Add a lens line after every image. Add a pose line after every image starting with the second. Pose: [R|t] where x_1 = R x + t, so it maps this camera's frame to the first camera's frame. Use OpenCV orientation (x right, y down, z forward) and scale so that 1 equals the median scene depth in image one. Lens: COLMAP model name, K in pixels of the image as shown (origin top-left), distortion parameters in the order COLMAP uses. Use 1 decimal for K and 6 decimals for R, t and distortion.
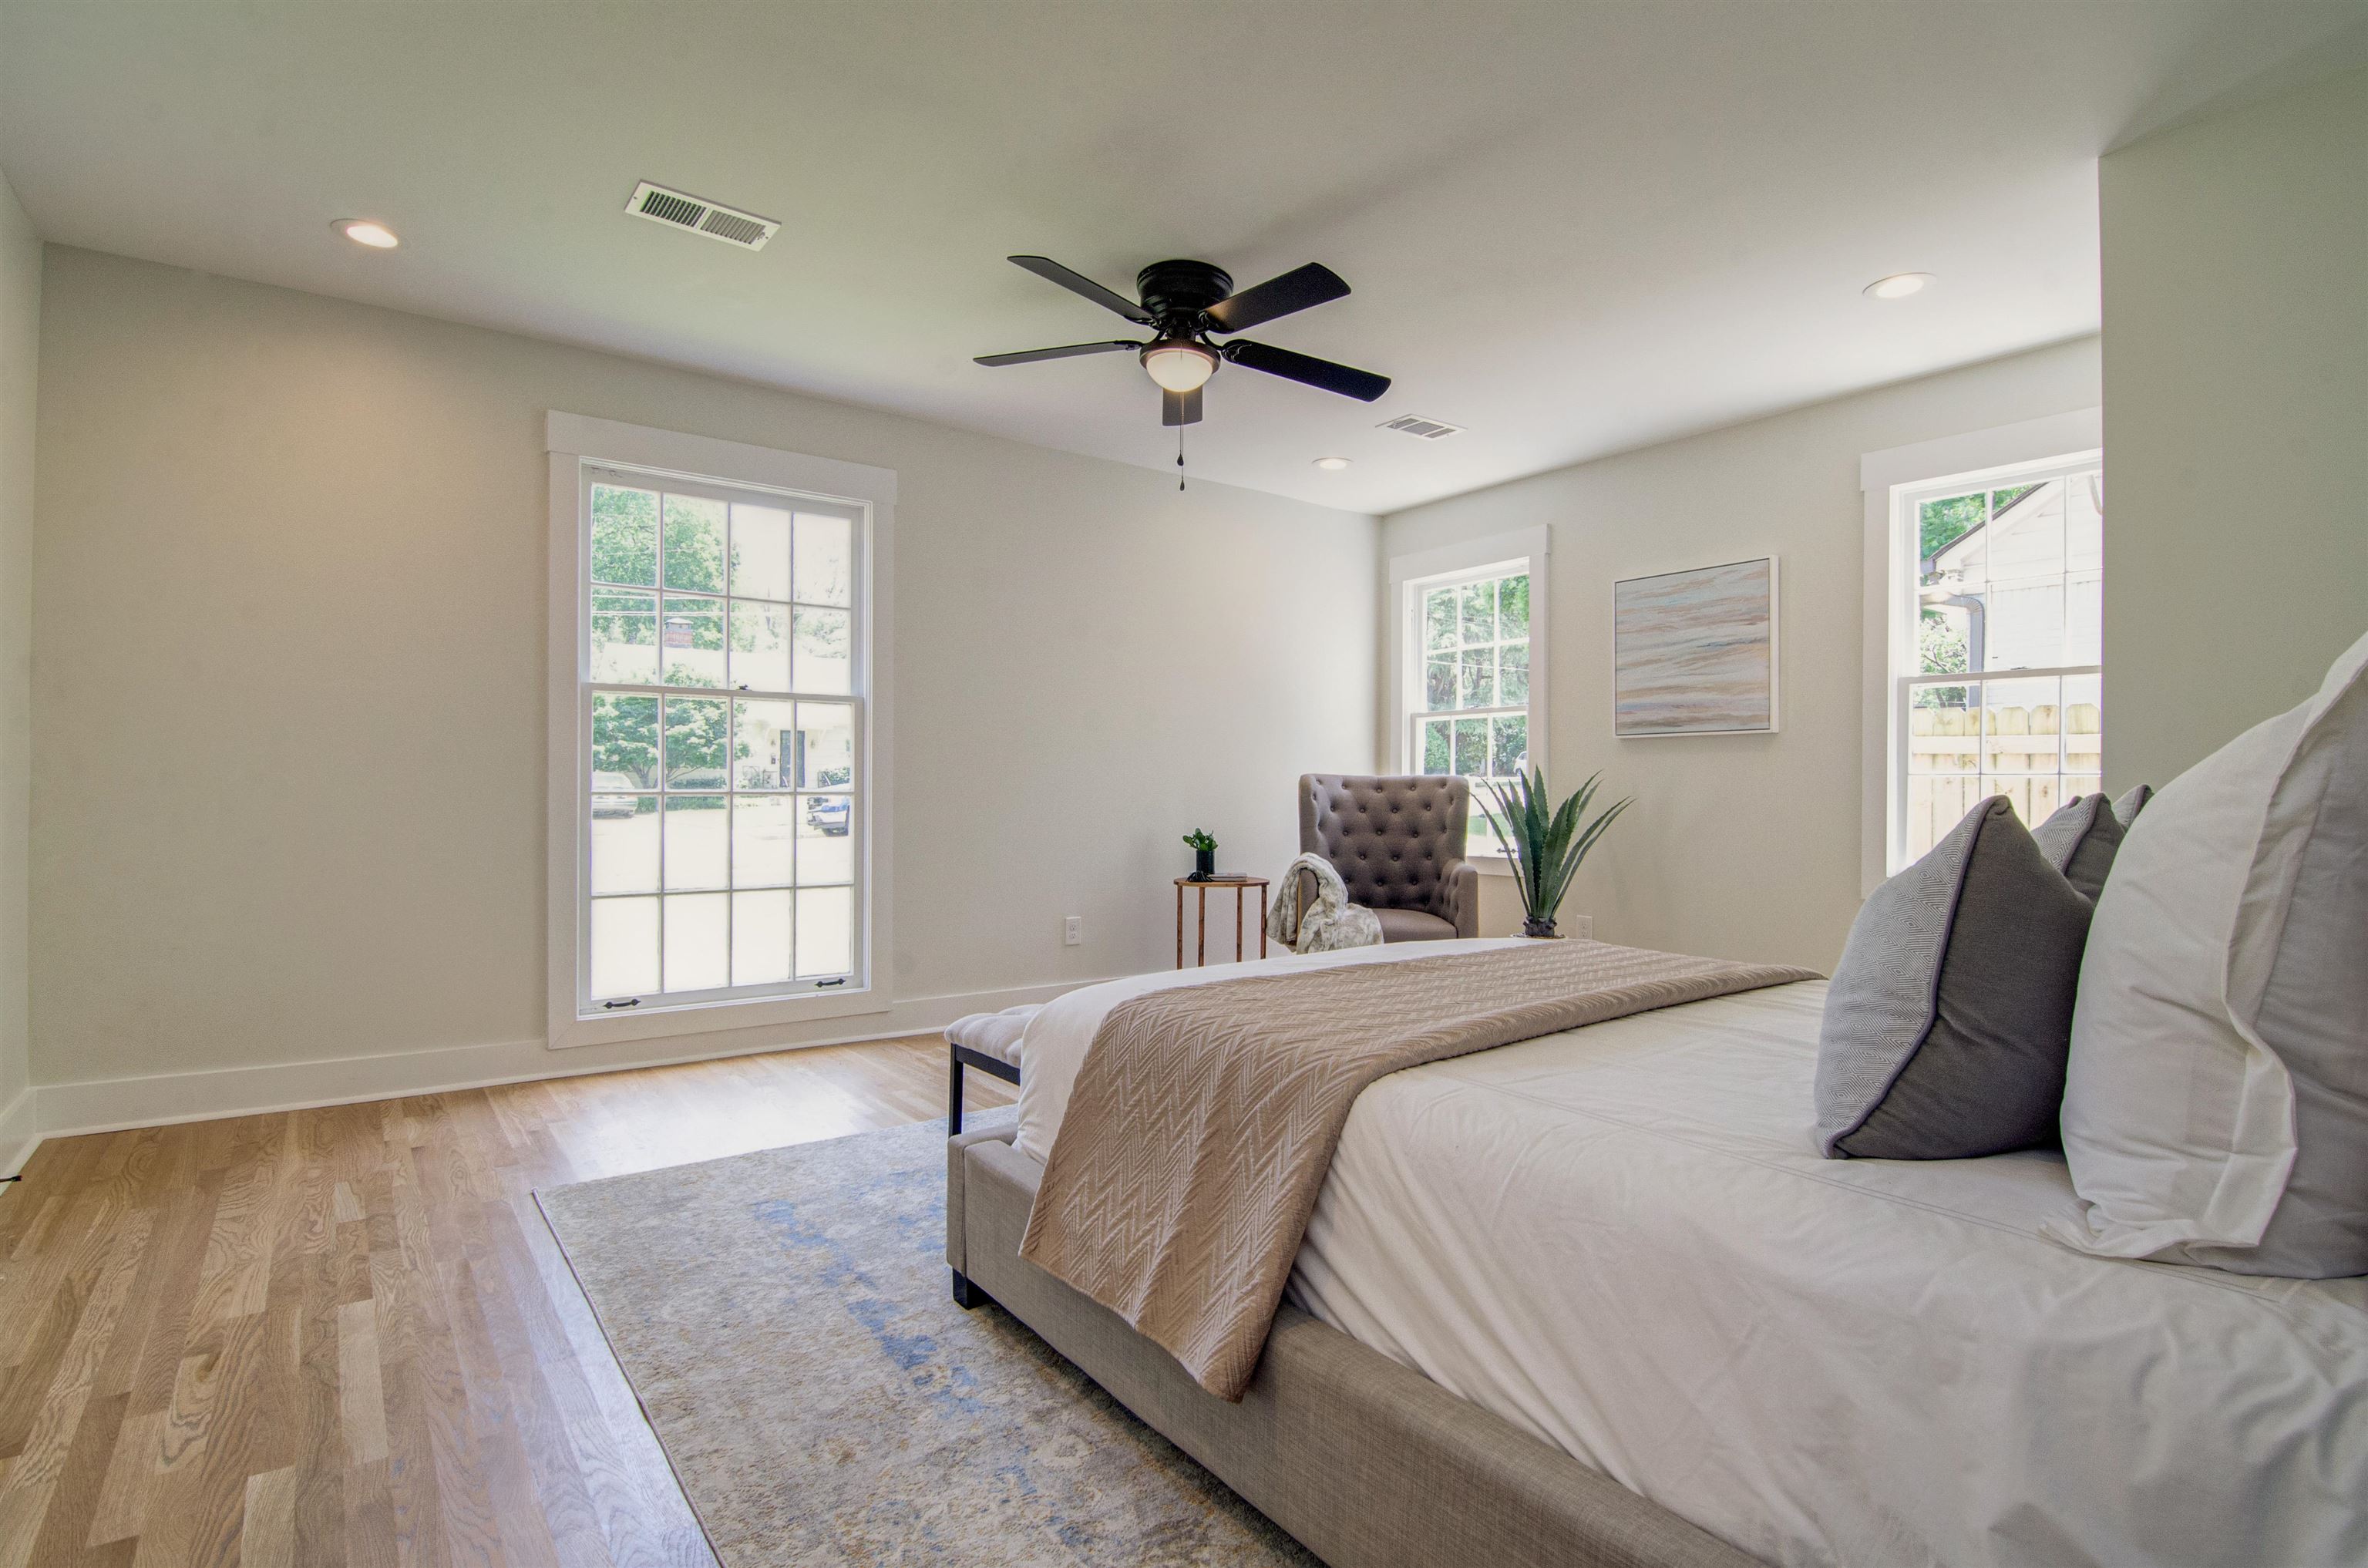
lens RADIAL K [[1175.4, 0, 1184.0], [0, 1175.4, 784.0], [0, 0, 1]] dist [0.003769, 0.000700]
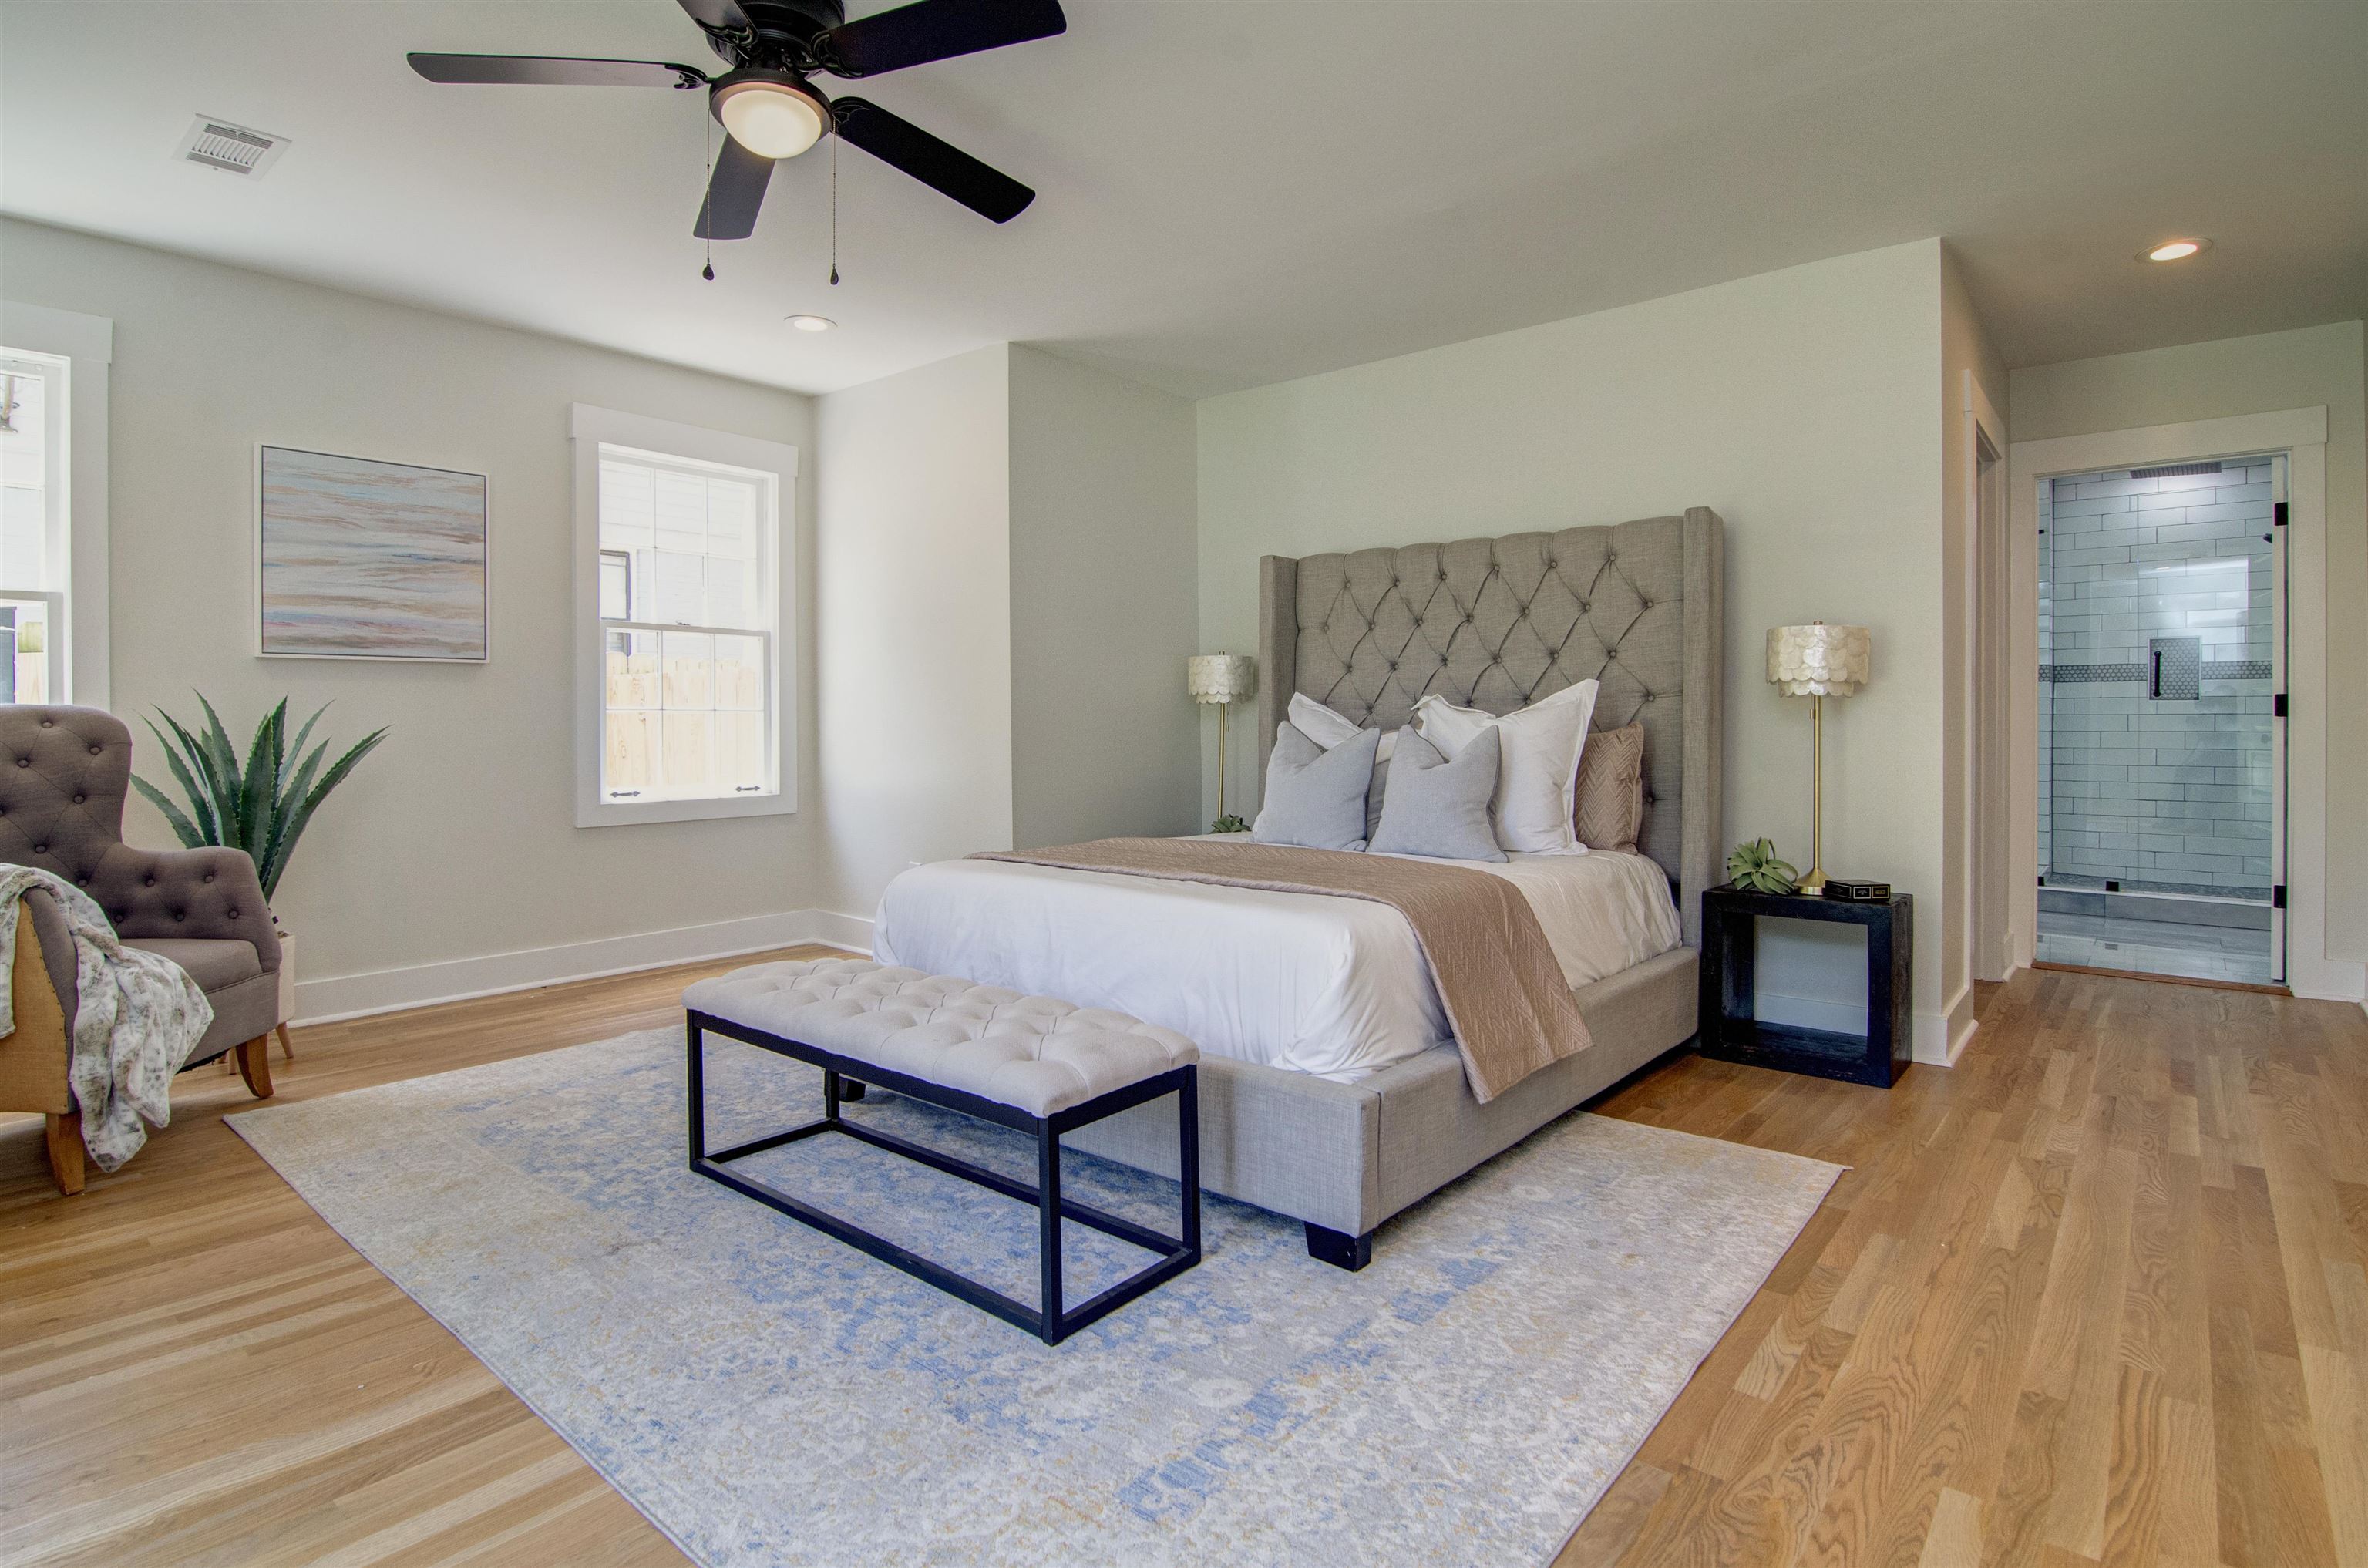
lens RADIAL K [[1174.6, 0, 1180.1], [0, 1174.6, 720.1], [0, 0, 1]] dist [-0.002164, -0.000765]
pose [[-0.228375, -0.005171, 0.973560, -0.529047], [-0.000570, 0.999986, 0.005178, -0.003388], [-0.973573, 0.000628, -0.228375, 0.666329]]
